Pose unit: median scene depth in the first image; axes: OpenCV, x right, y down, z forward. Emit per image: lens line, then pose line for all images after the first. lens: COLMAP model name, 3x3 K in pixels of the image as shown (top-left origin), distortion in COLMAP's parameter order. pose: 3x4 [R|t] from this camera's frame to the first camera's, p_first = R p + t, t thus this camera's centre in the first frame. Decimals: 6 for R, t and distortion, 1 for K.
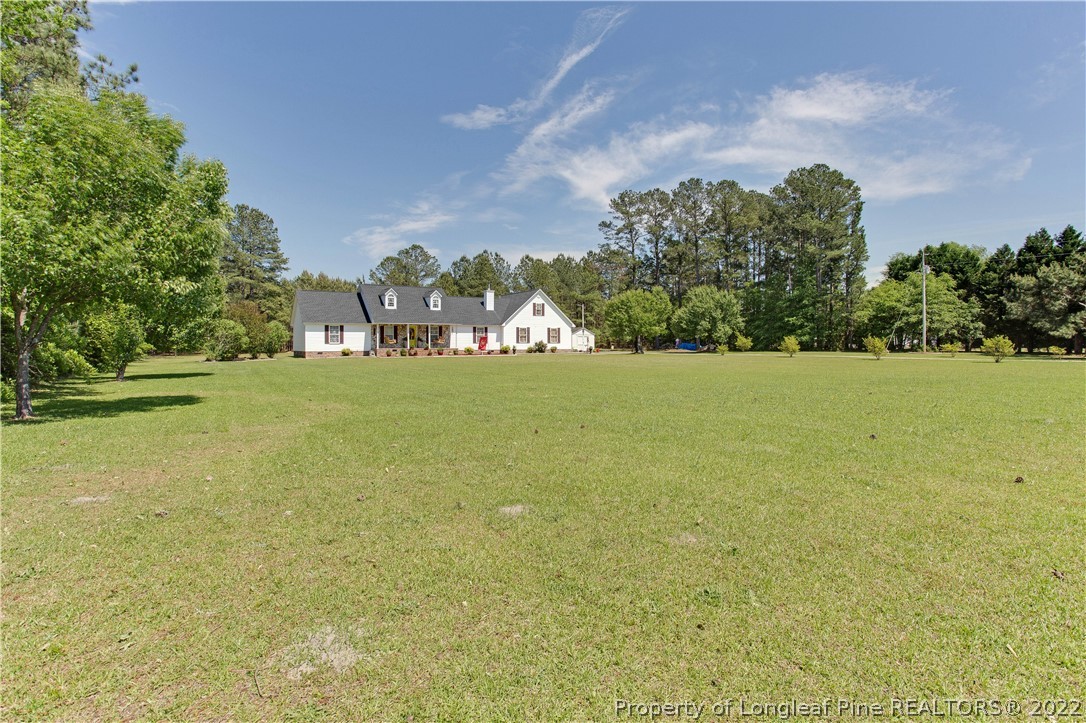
lens RADIAL K [[583.1, 0, 540.3], [0, 583.1, 358.0], [0, 0, 1]] dist [-0.001766, 0.000333]
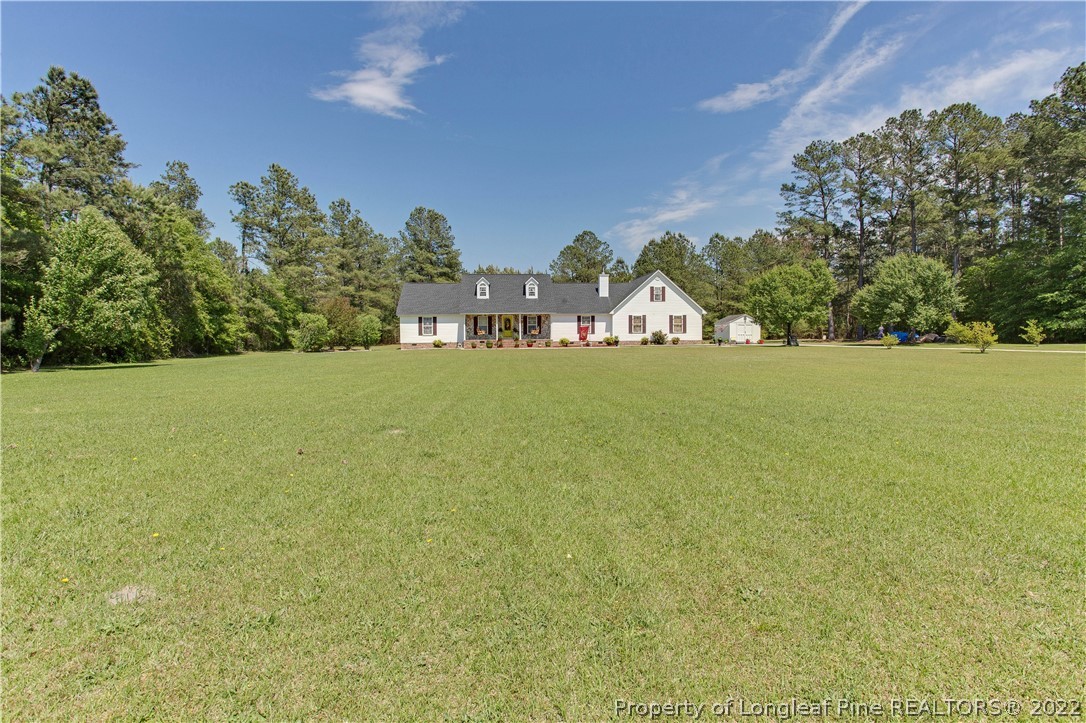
lens RADIAL K [[562.0, 0, 543.0], [0, 562.0, 361.5], [0, 0, 1]] dist [0.003827, 0.002880]
pose [[0.903872, 0.017599, -0.427441, 0.199692], [-0.005219, 0.999533, 0.030118, -0.008072], [0.427772, -0.024992, 0.903541, 0.178312]]
